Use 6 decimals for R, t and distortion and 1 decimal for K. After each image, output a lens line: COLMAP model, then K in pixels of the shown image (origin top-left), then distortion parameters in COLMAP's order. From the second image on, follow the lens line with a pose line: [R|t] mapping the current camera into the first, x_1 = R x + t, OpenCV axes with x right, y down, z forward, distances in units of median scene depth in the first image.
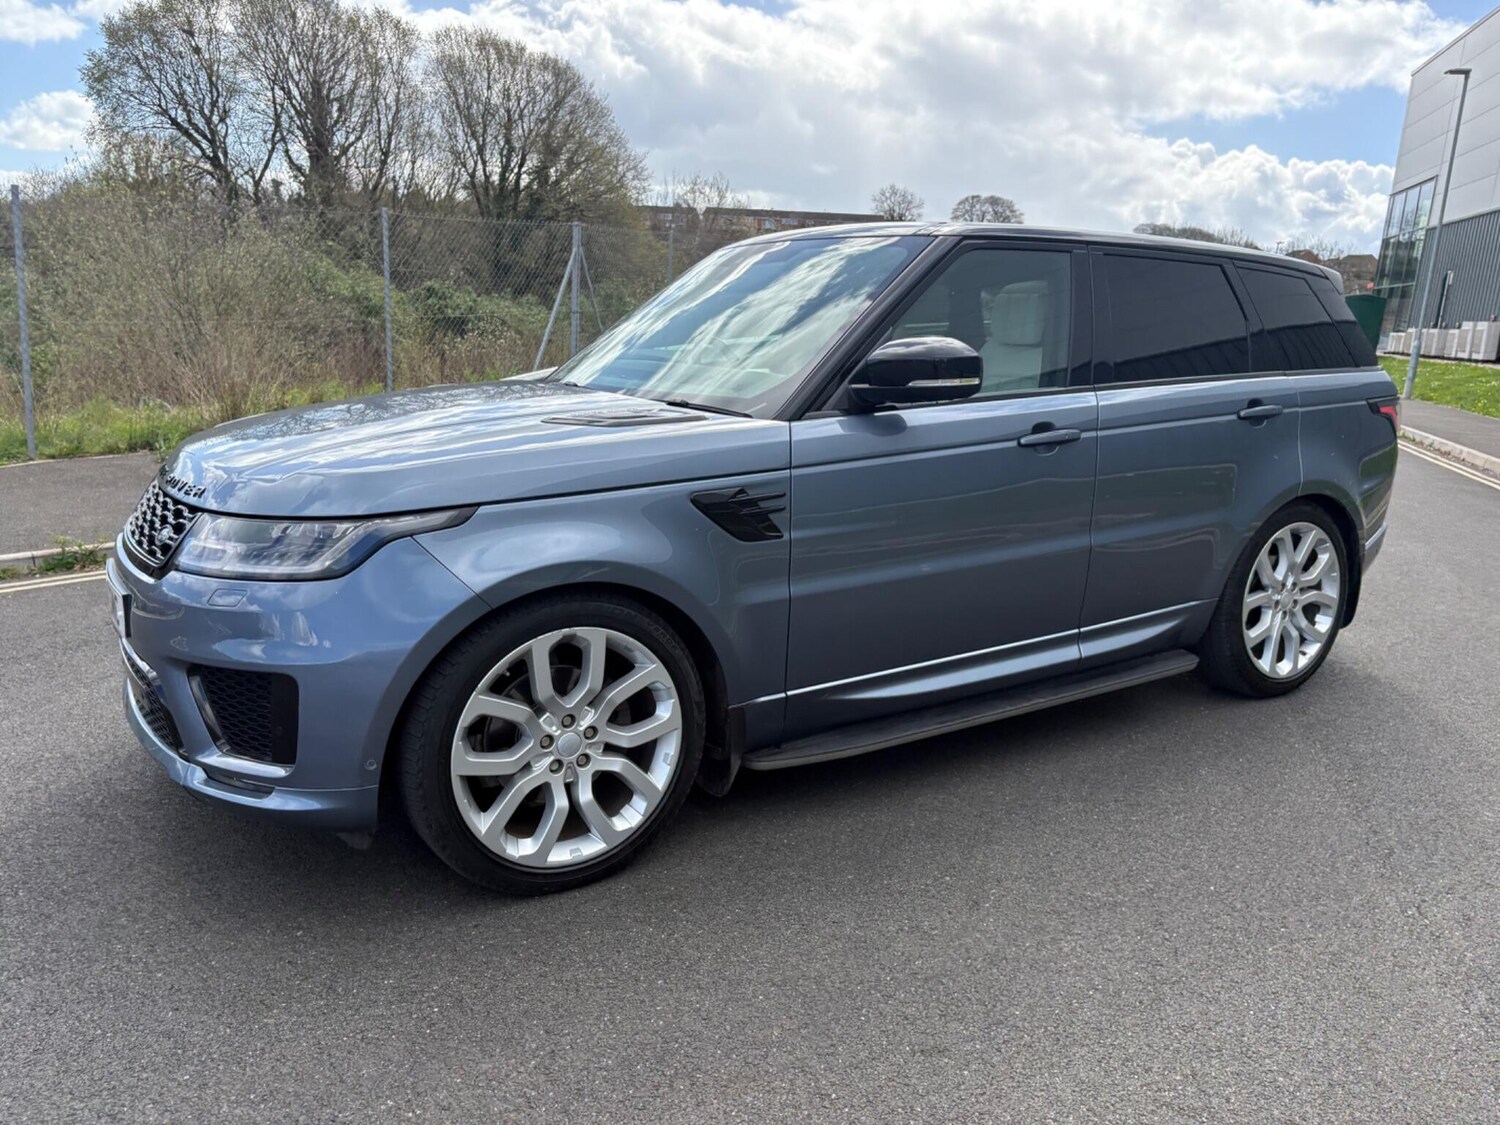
lens RADIAL K [[1135.6, 0, 775.9], [0, 1135.6, 566.6], [0, 0, 1]] dist [0.028467, -0.007864]
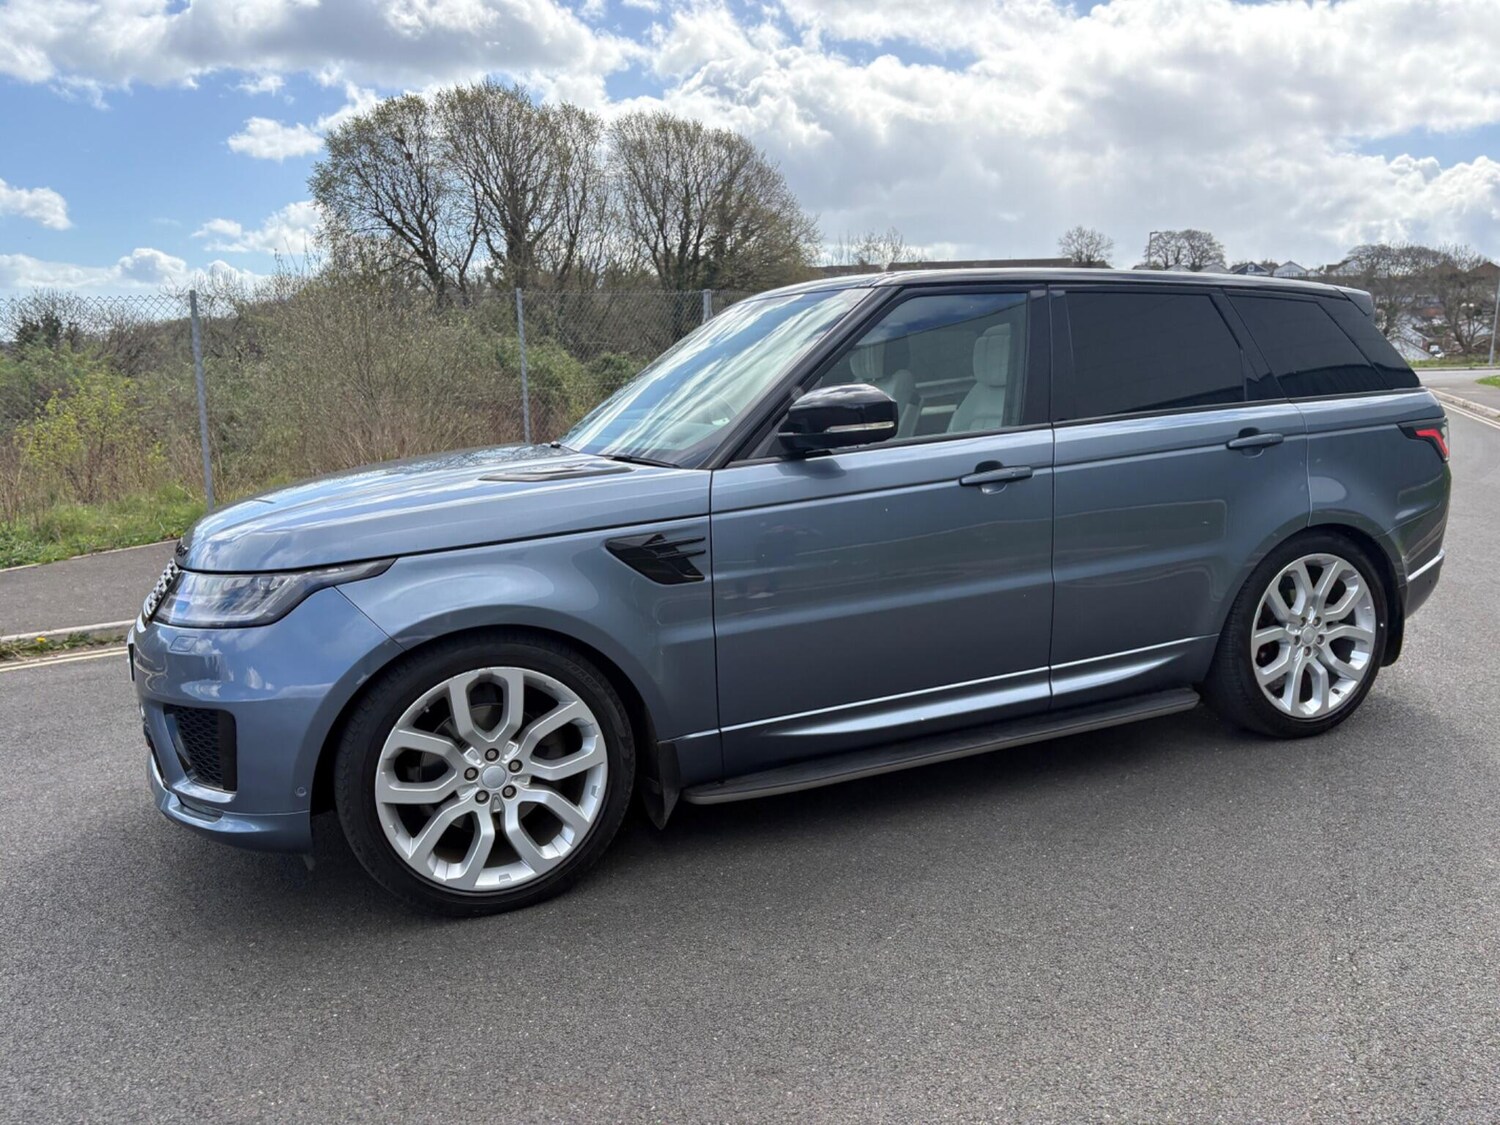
lens RADIAL K [[1138.5, 0, 780.7], [0, 1138.5, 566.6], [0, 0, 1]] dist [0.043604, -0.054351]
pose [[0.985765, -0.026667, -0.166002, 0.197724], [0.018847, 0.998645, -0.048509, 0.011576], [0.167070, 0.044690, 0.984932, -0.021309]]
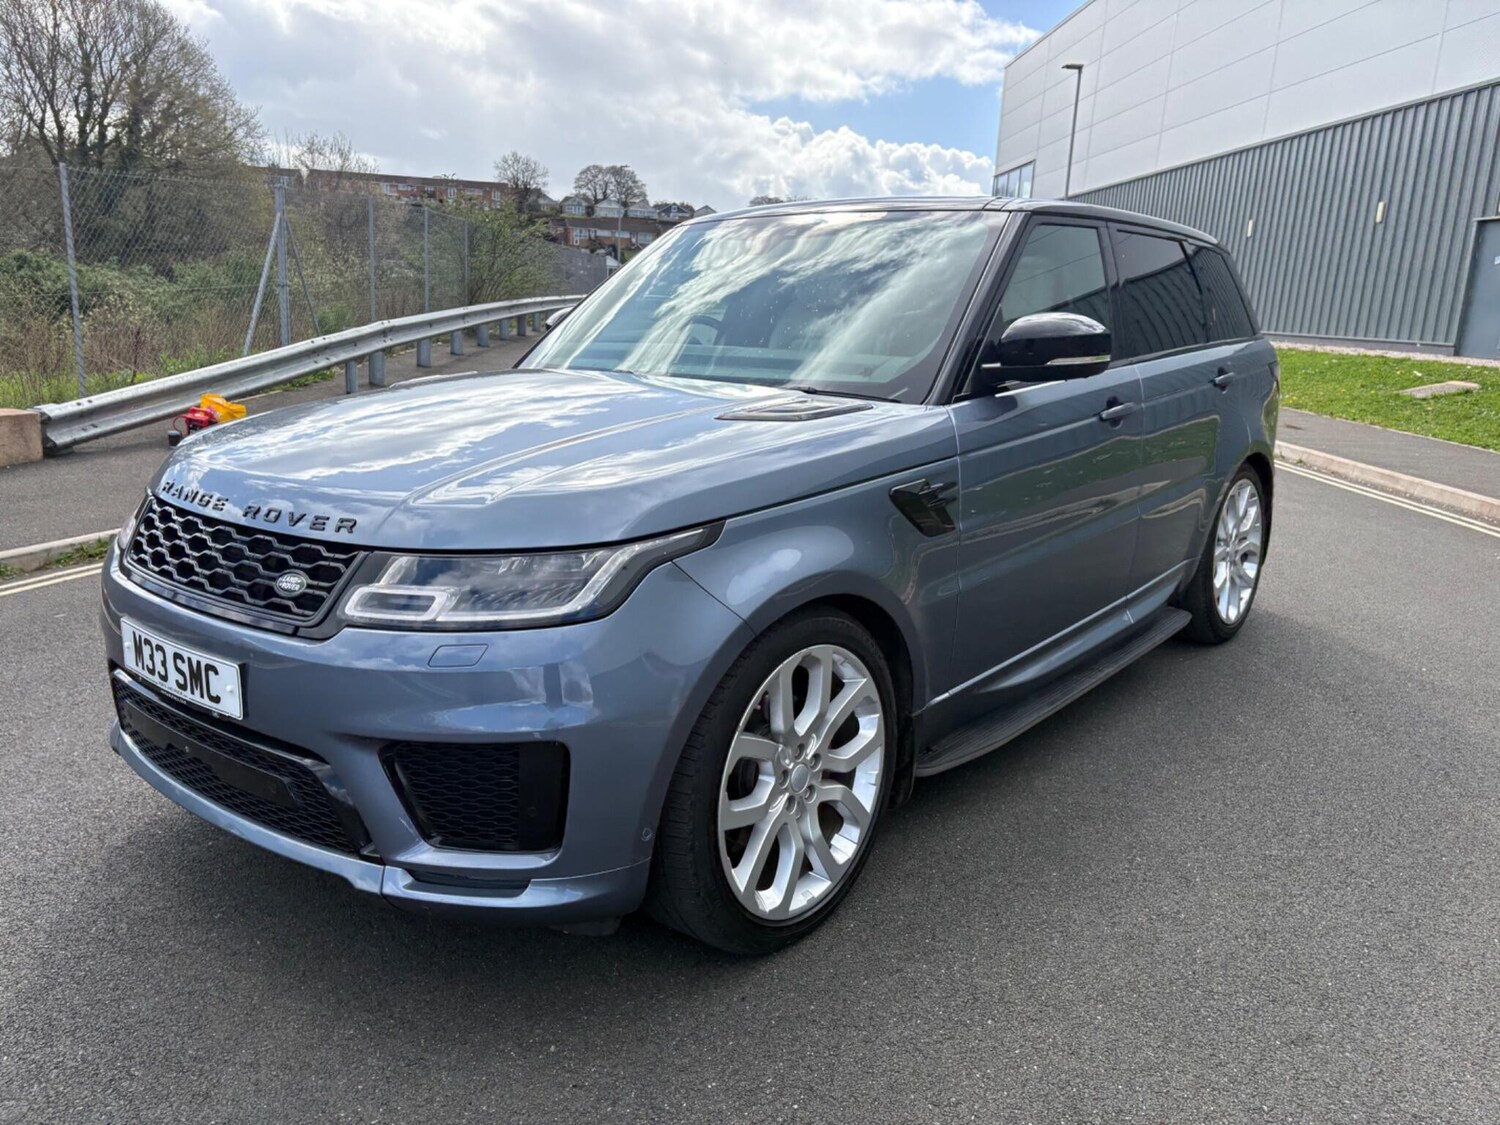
lens RADIAL K [[1134.3, 0, 771.1], [0, 1134.3, 548.7], [0, 0, 1]] dist [0.045303, -0.046841]
pose [[0.950870, -0.075892, 0.300145, -0.335571], [0.072916, 0.997114, 0.021121, -0.031962], [-0.300882, 0.001802, 0.953660, 0.112466]]
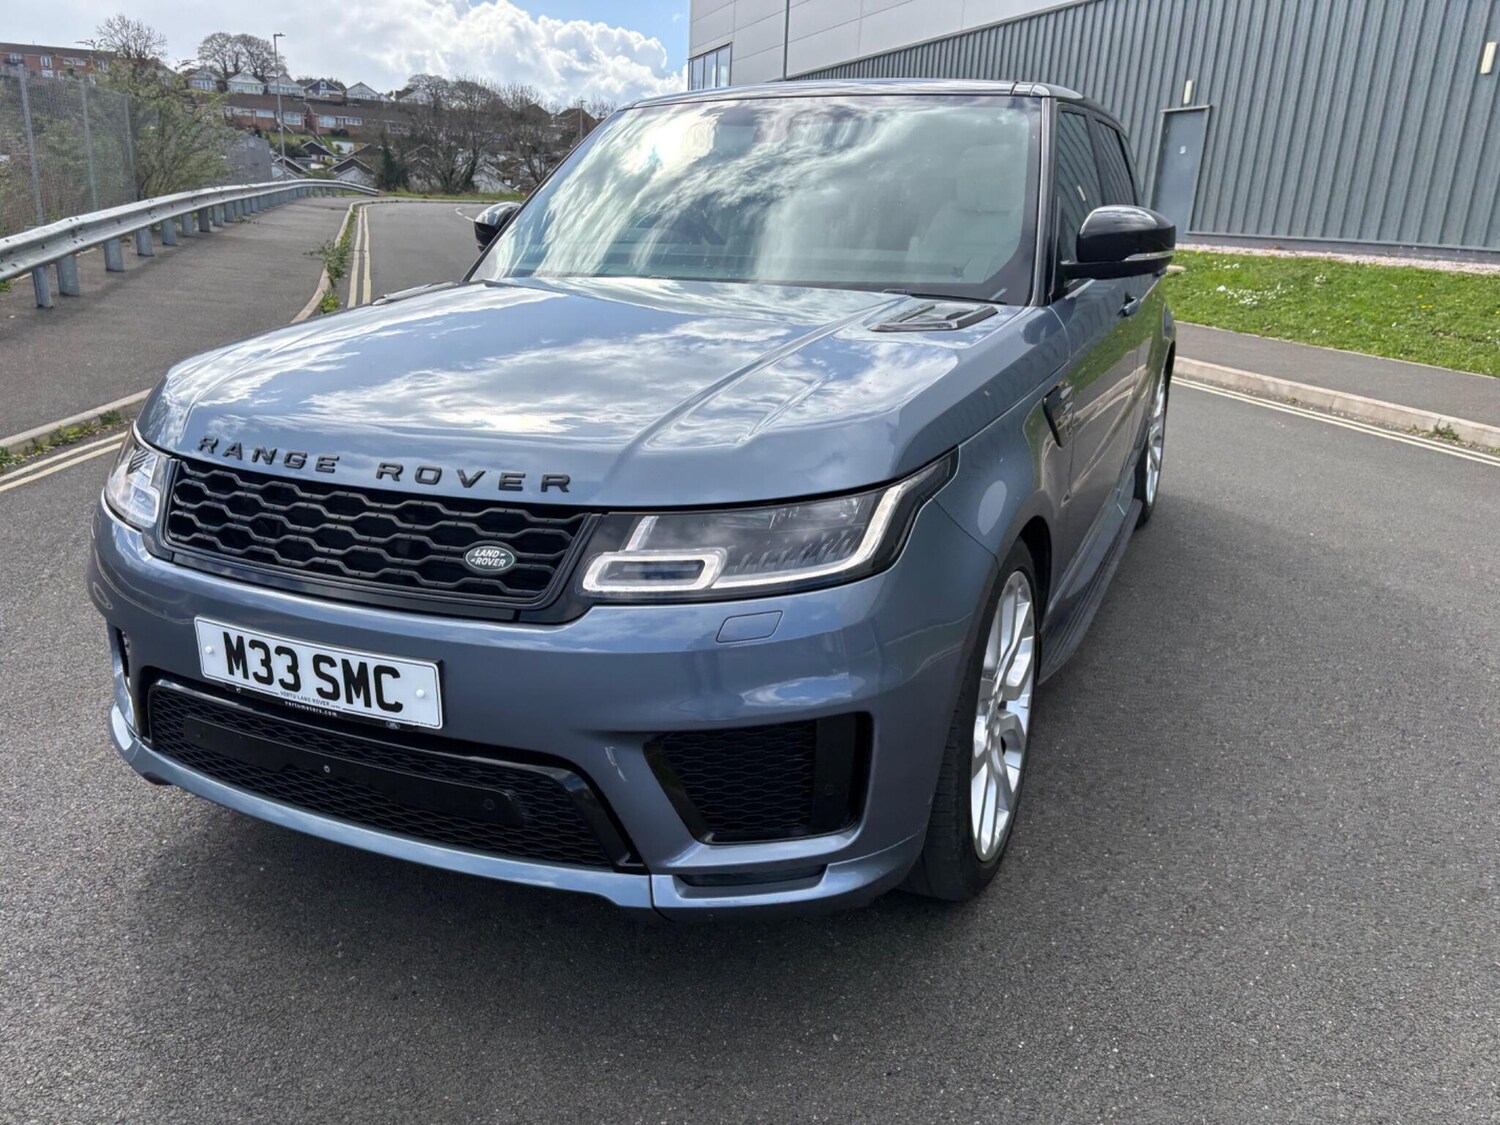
lens RADIAL K [[1134.3, 0, 771.1], [0, 1134.3, 548.7], [0, 0, 1]] dist [0.045303, -0.046841]
pose [[0.832867, -0.180571, 0.523189, -0.544048], [0.126693, 0.982384, 0.137373, -0.073909], [-0.538778, -0.048129, 0.841072, 0.278452]]
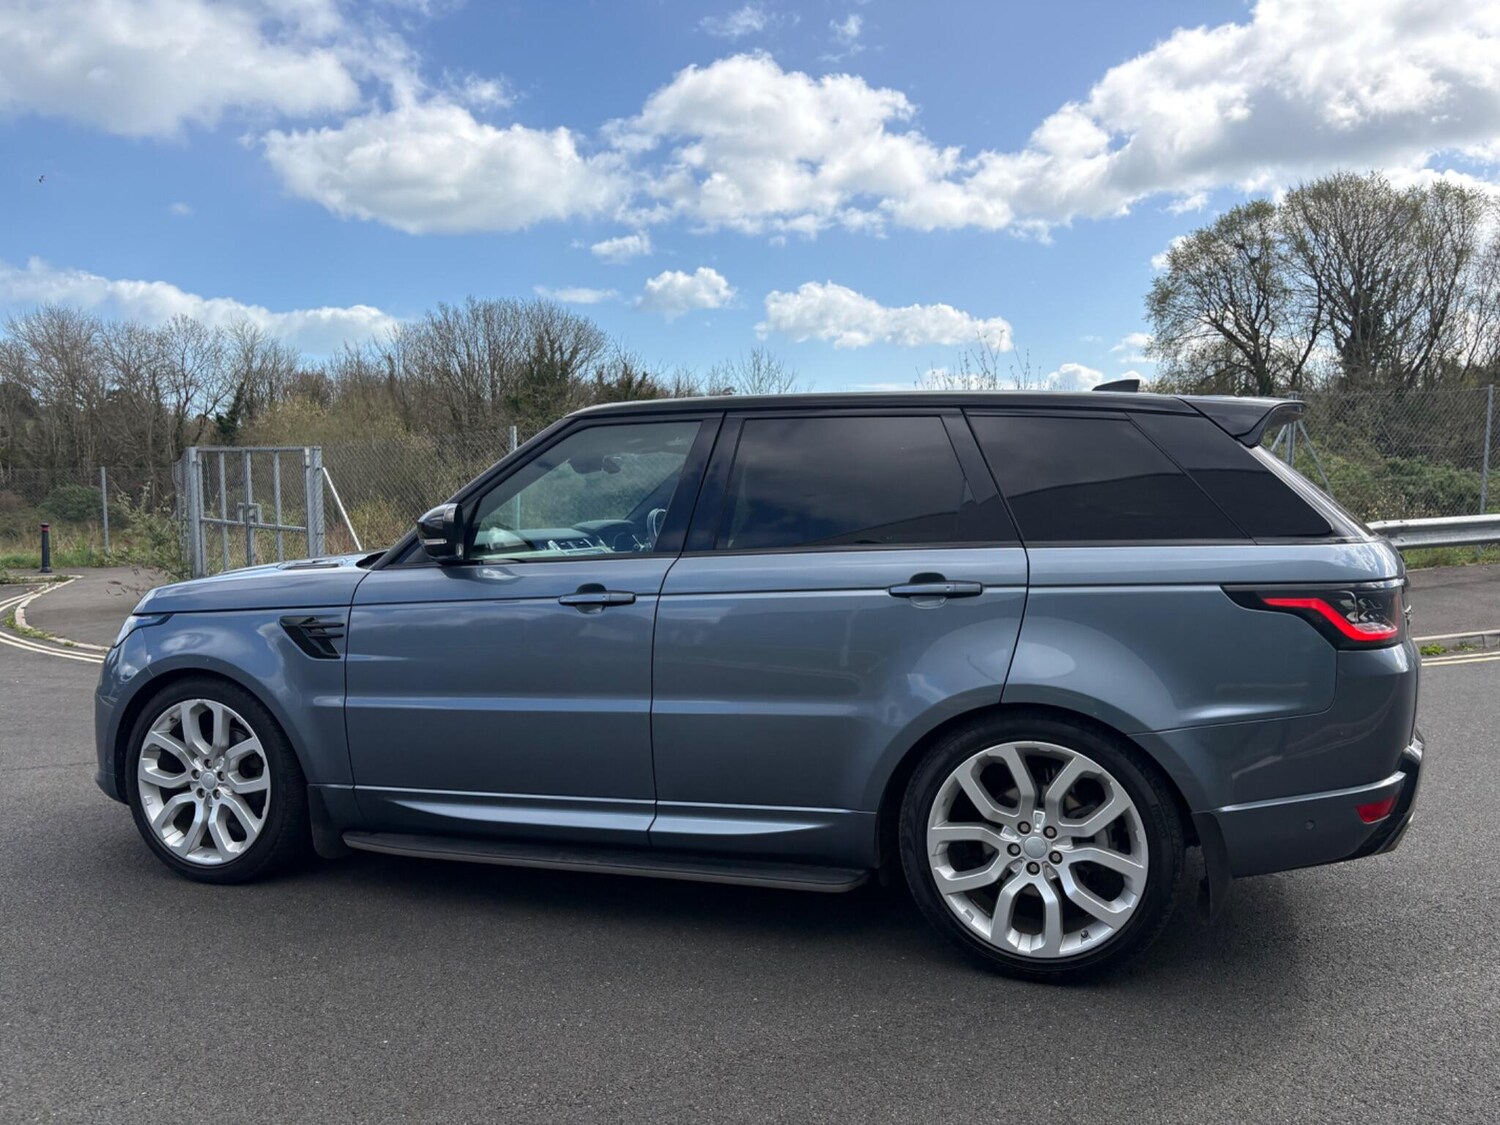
lens RADIAL K [[1157.9, 0, 757.7], [0, 1157.9, 584.9], [0, 0, 1]] dist [0.038195, -0.038748]
pose [[0.607357, 0.031778, -0.793793, 1.055122], [-0.146920, 0.986457, -0.072922, -0.064111], [0.780725, 0.160914, 0.603800, 0.441648]]
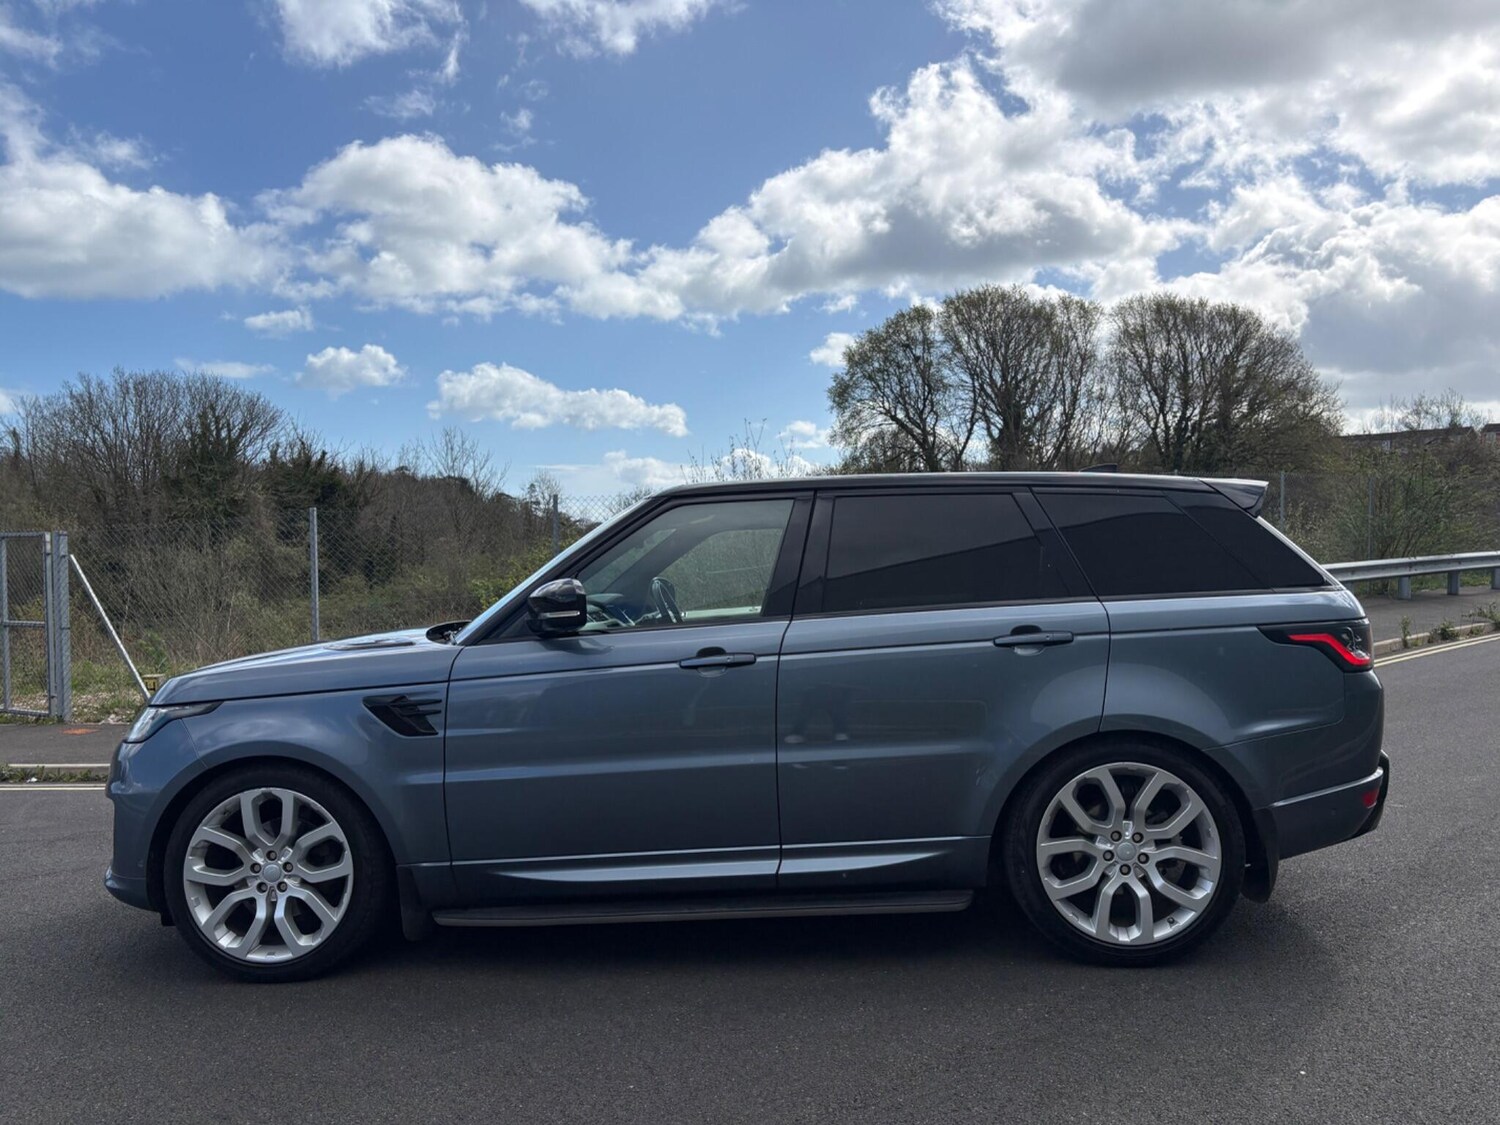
lens RADIAL K [[1151.7, 0, 763.6], [0, 1151.7, 577.5], [0, 0, 1]] dist [0.055165, -0.071267]
pose [[0.801868, -0.043726, -0.595899, 0.870977], [-0.079005, 0.980803, -0.178282, 0.003798], [0.592255, 0.190038, 0.783020, 0.116525]]
